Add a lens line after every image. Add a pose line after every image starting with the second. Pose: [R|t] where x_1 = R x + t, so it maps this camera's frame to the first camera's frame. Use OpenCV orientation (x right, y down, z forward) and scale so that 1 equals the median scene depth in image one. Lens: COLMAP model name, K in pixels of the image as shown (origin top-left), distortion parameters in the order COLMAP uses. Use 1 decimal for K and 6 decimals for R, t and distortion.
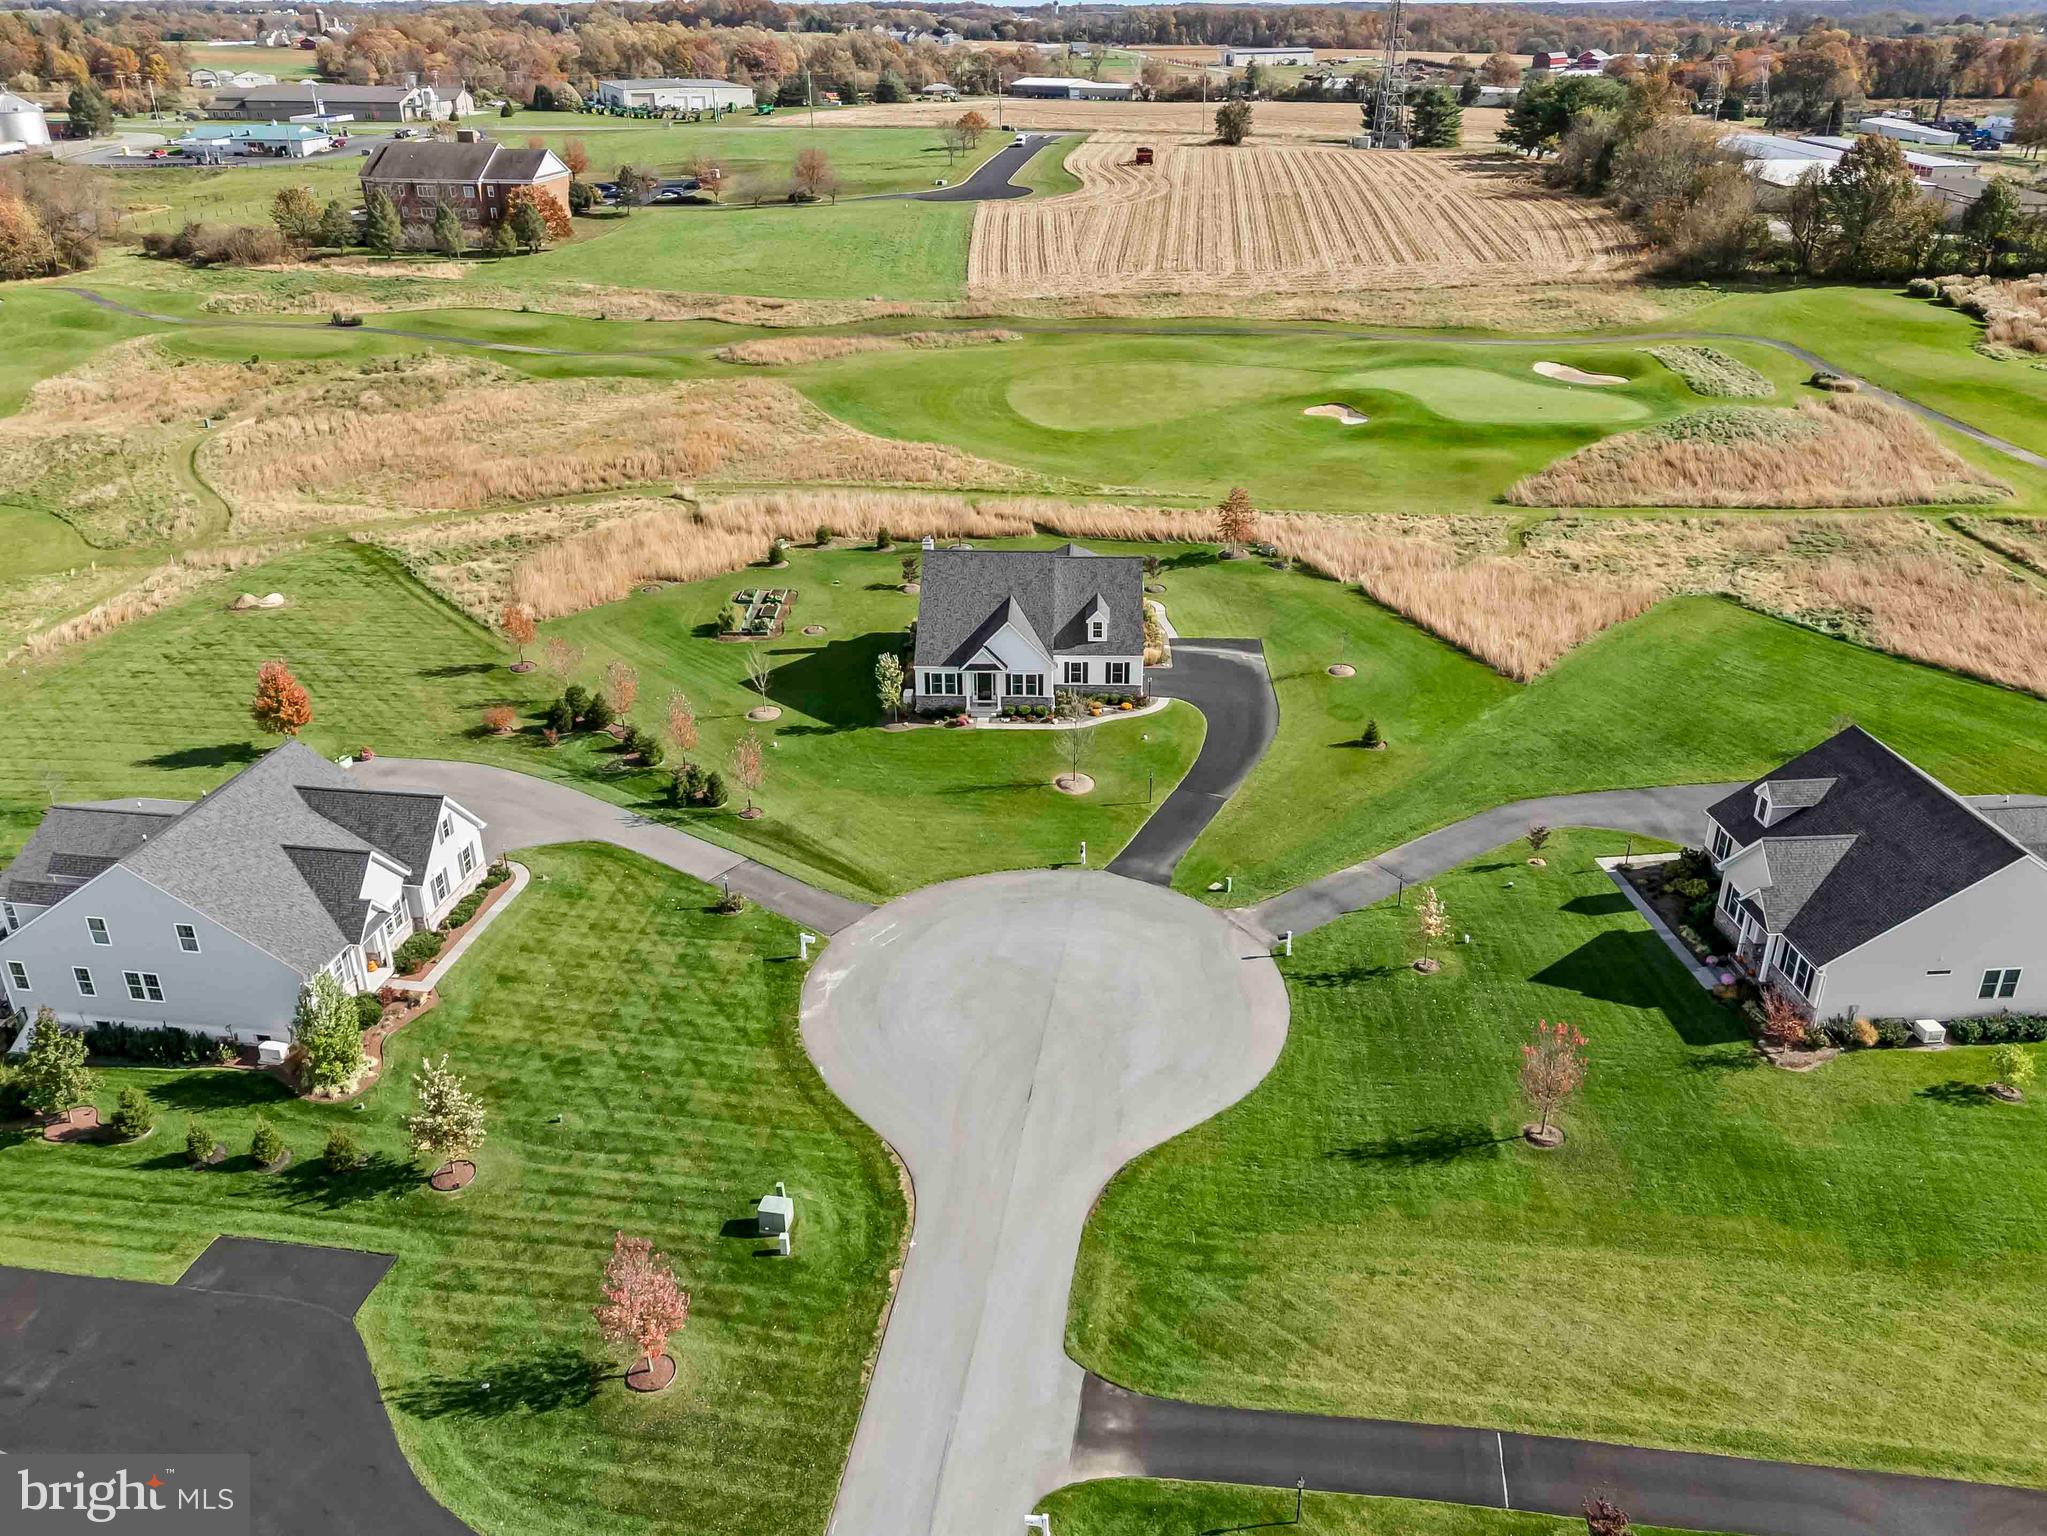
lens RADIAL K [[1535.1, 0, 1030.9], [0, 1535.1, 767.2], [0, 0, 1]] dist [0.069472, -0.057834]
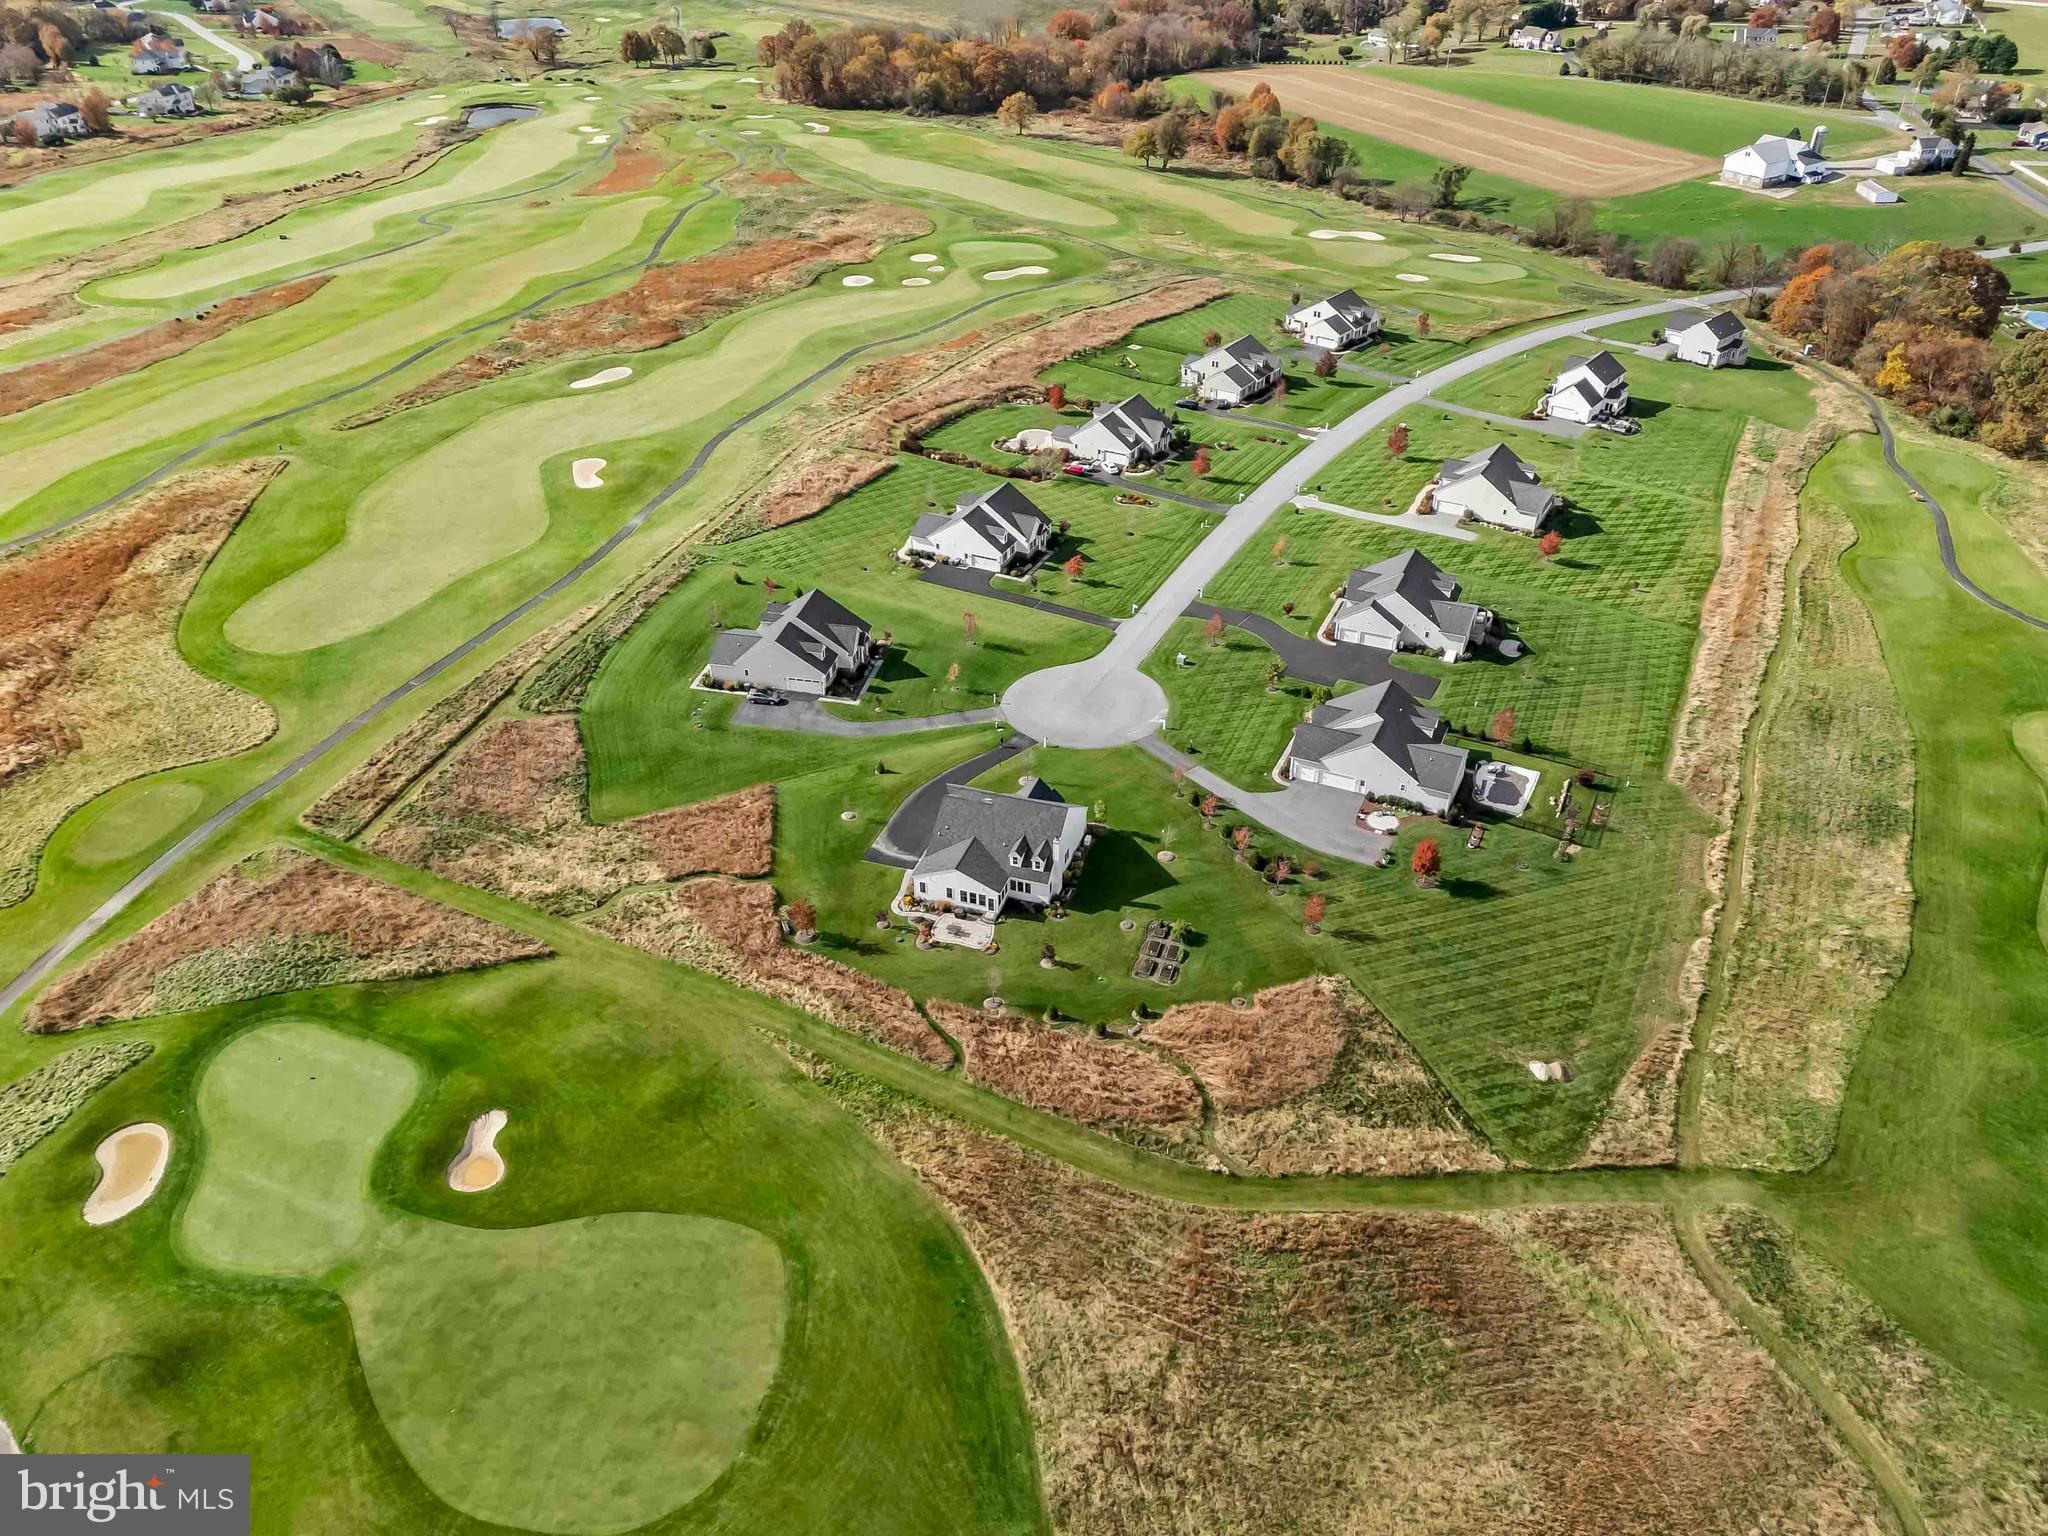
lens RADIAL K [[1484.8, 0, 1045.1], [0, 1484.8, 765.8], [0, 0, 1]] dist [0.090535, -0.090429]
pose [[-0.963072, -0.146224, 0.226076, -0.402476], [0.122778, 0.508775, 0.852099, -1.539458], [-0.239619, 0.848391, -0.472034, 1.712871]]
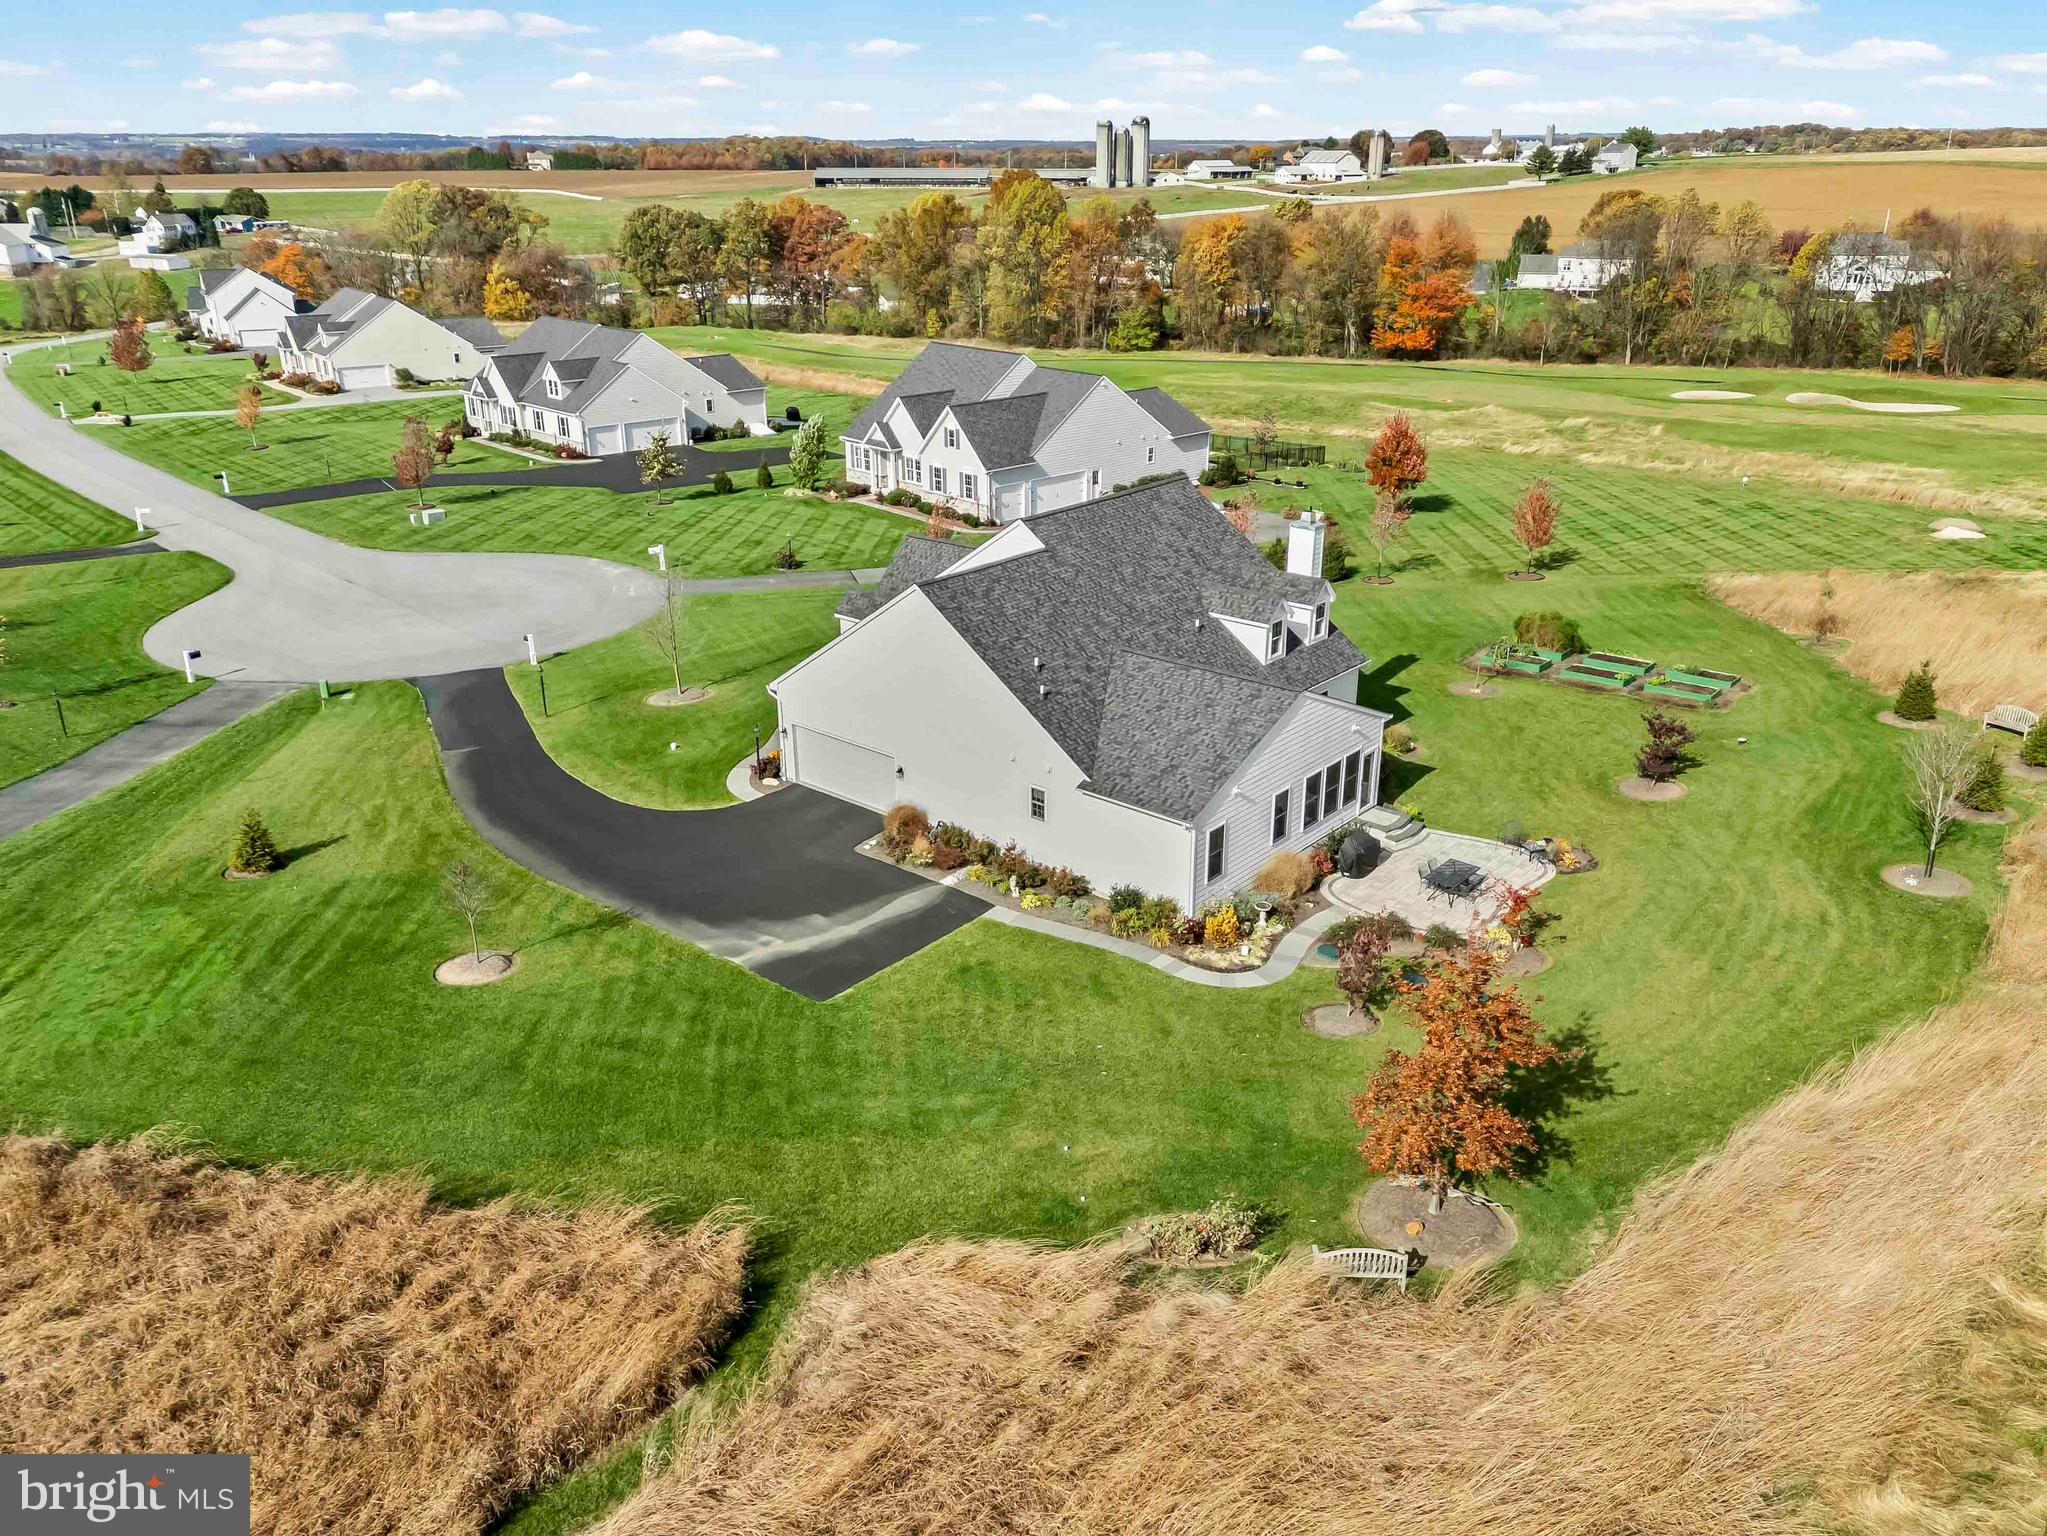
lens RADIAL K [[1535.1, 0, 1030.9], [0, 1535.1, 767.2], [0, 0, 1]] dist [0.069472, -0.057834]
pose [[-0.617544, 0.297294, -0.728187, 0.371616], [-0.344492, 0.730056, 0.590206, -0.356487], [0.707081, 0.615333, -0.348426, 1.190077]]
